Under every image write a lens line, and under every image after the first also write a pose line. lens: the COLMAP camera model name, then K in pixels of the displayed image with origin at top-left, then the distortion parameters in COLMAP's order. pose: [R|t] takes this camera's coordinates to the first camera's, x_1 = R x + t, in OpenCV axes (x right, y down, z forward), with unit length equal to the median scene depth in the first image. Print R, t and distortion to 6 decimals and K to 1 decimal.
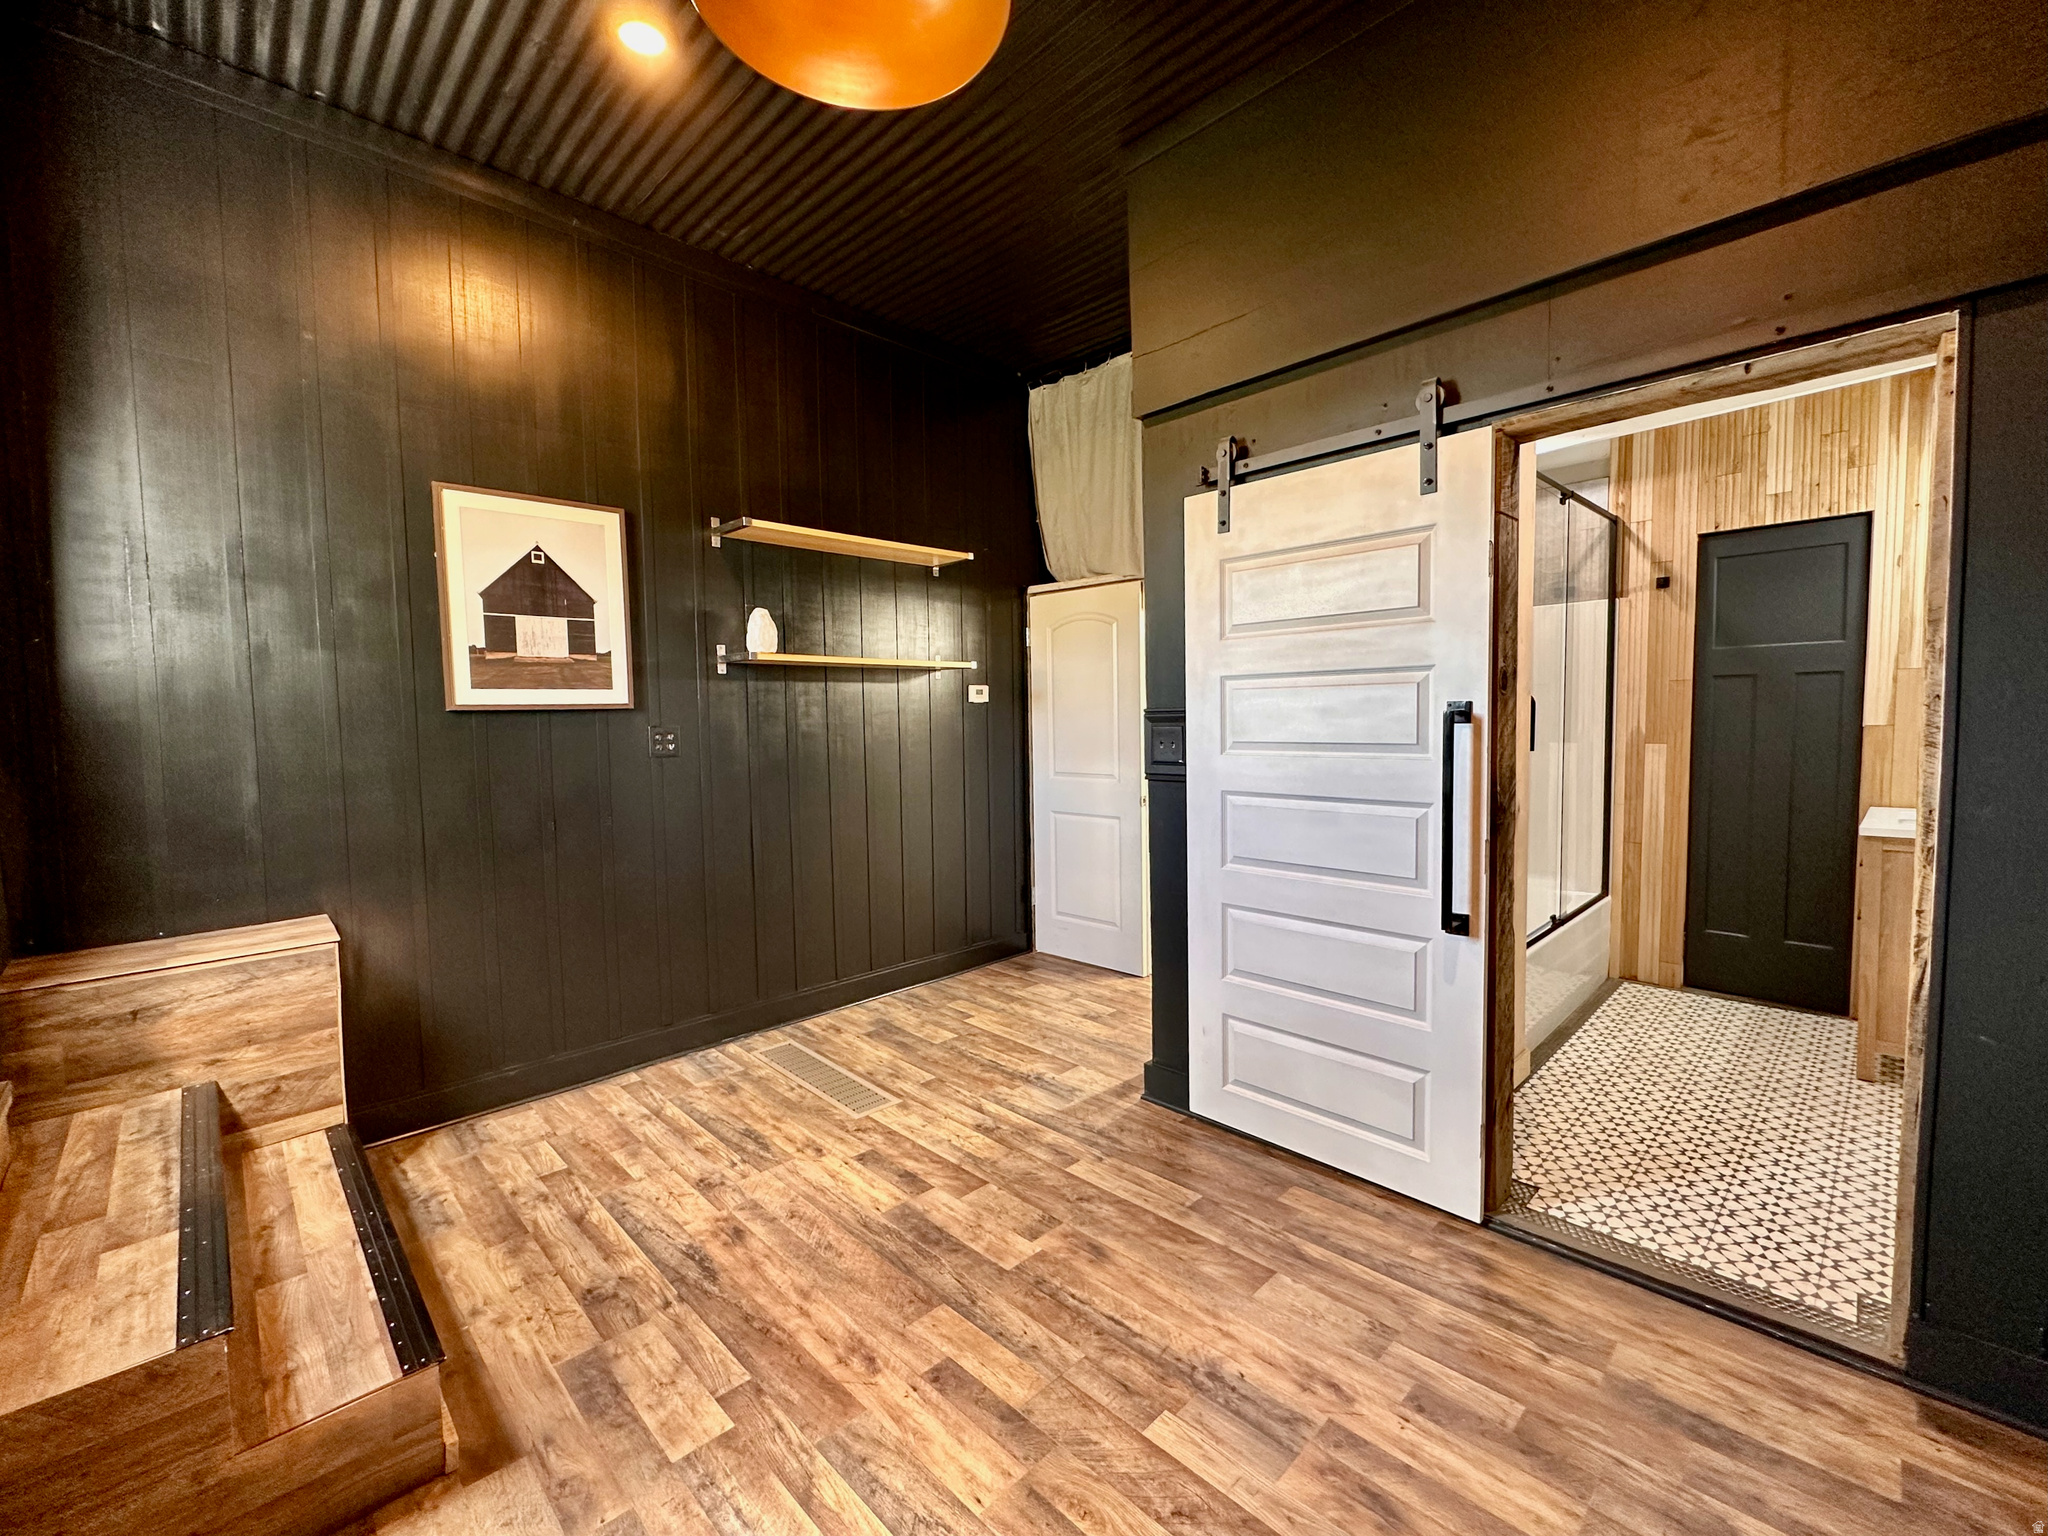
lens RADIAL K [[839.6, 0, 1023.7], [0, 839.6, 766.8], [0, 0, 1]] dist [-0.001294, -0.000063]
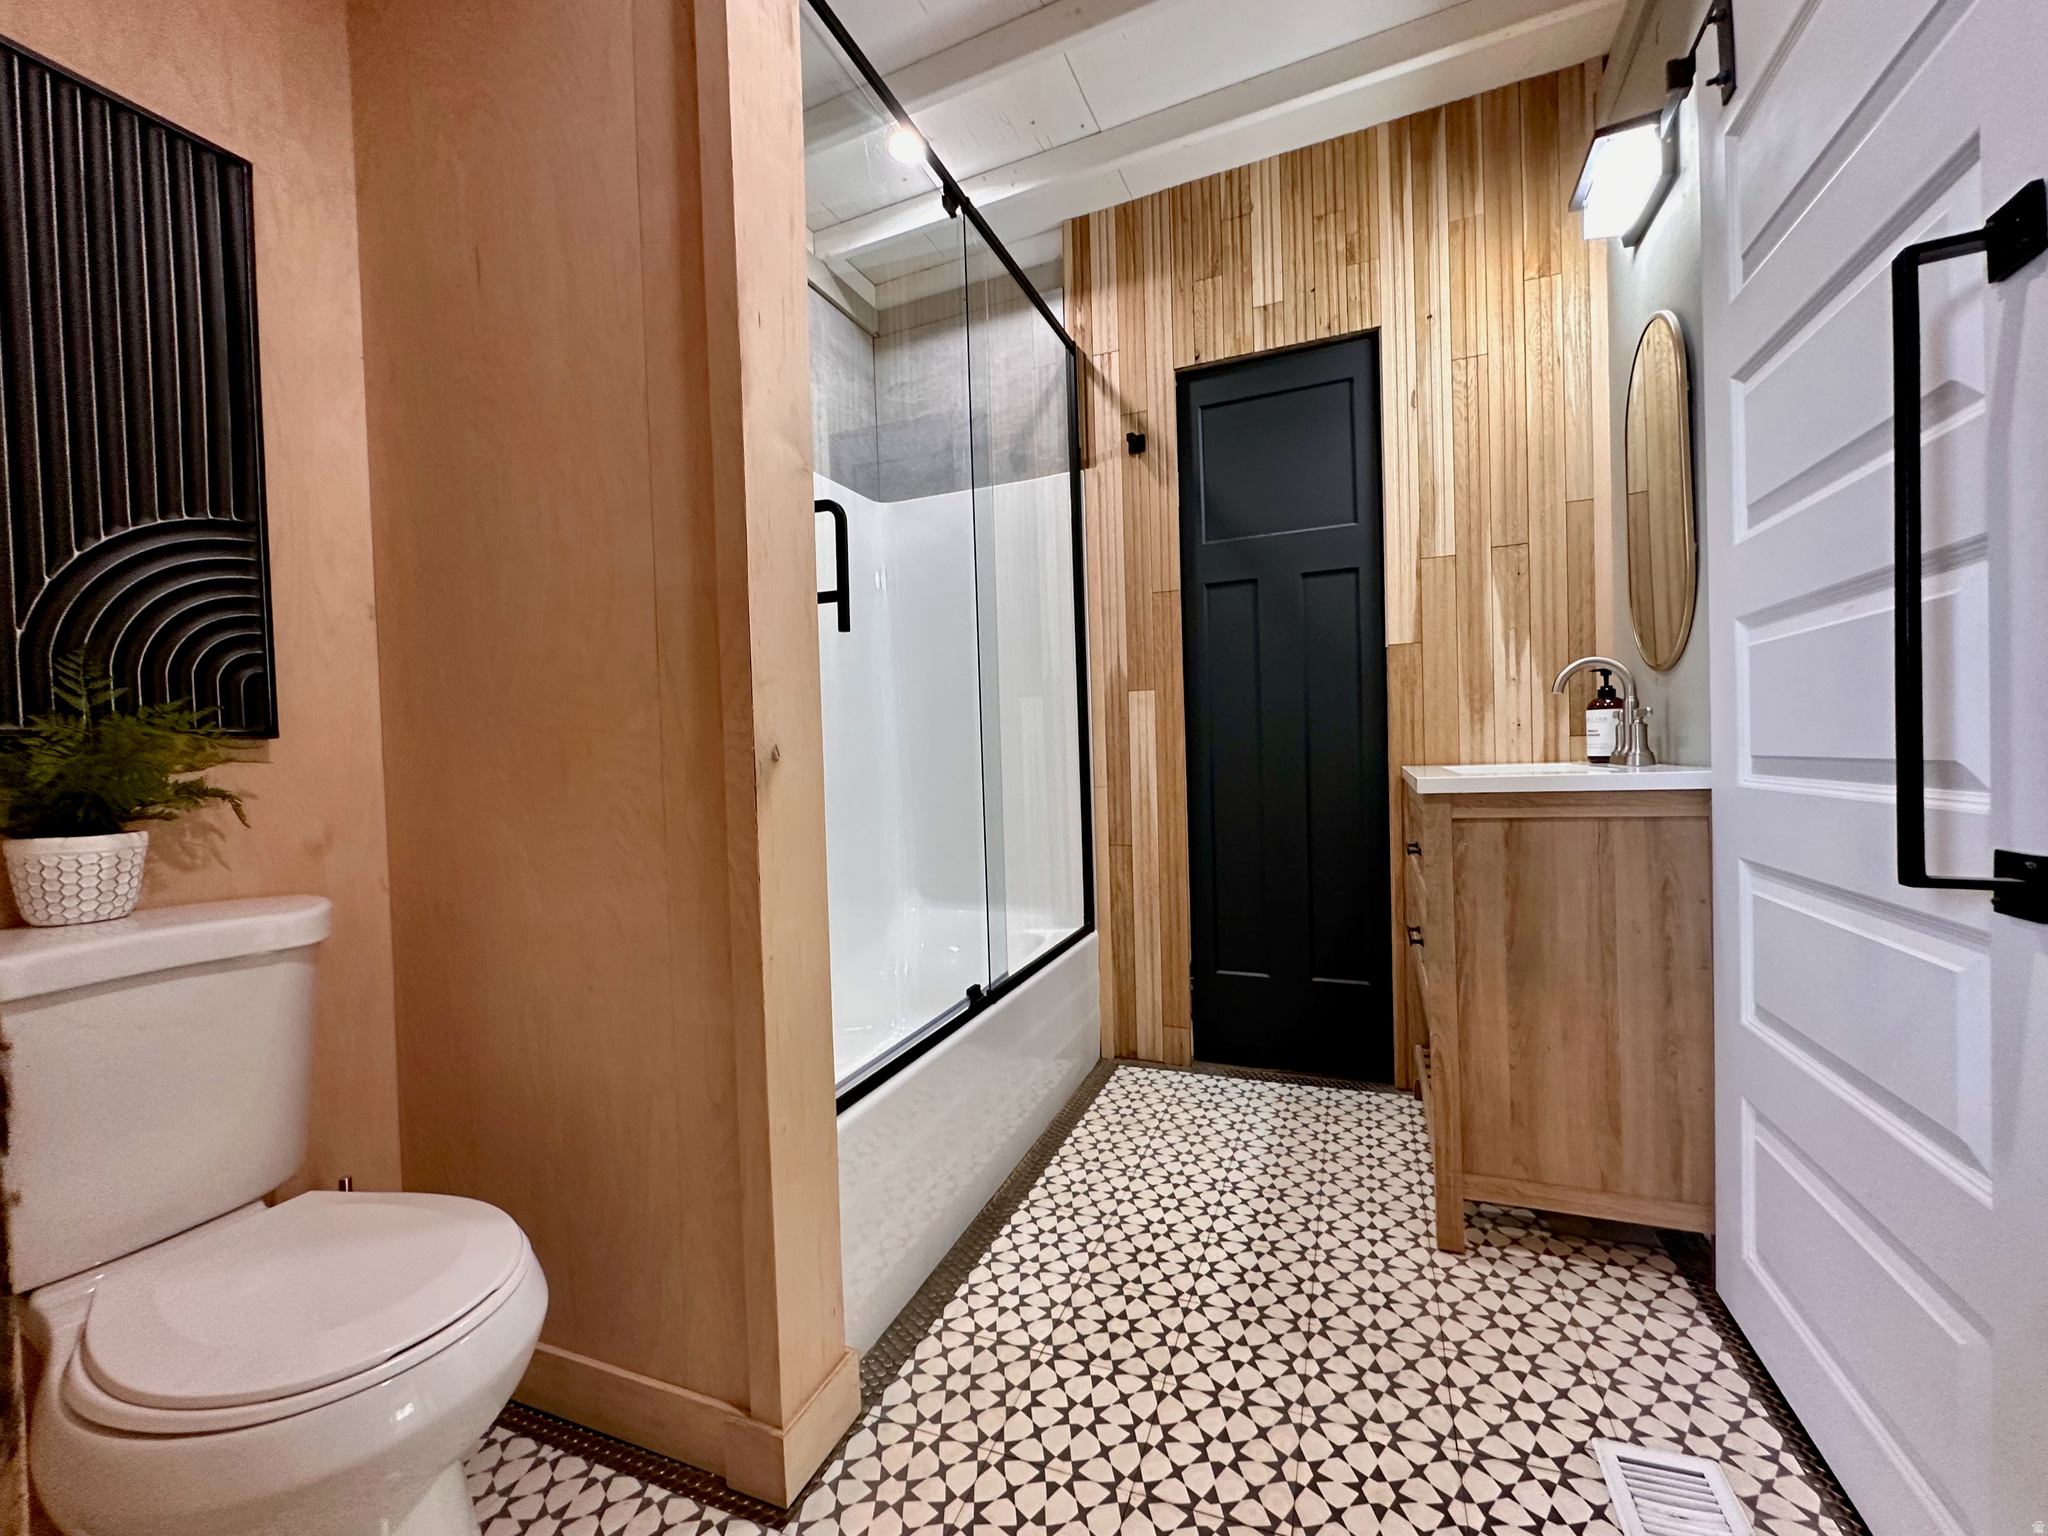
lens RADIAL K [[822.0, 0, 1019.8], [0, 822.0, 771.5], [0, 0, 1]] dist [-0.001564, -0.000035]
pose [[0.912193, -0.020300, 0.409258, 0.667749], [0.041285, 0.998243, -0.042506, 0.096726], [-0.407676, 0.055670, 0.911428, 0.757926]]
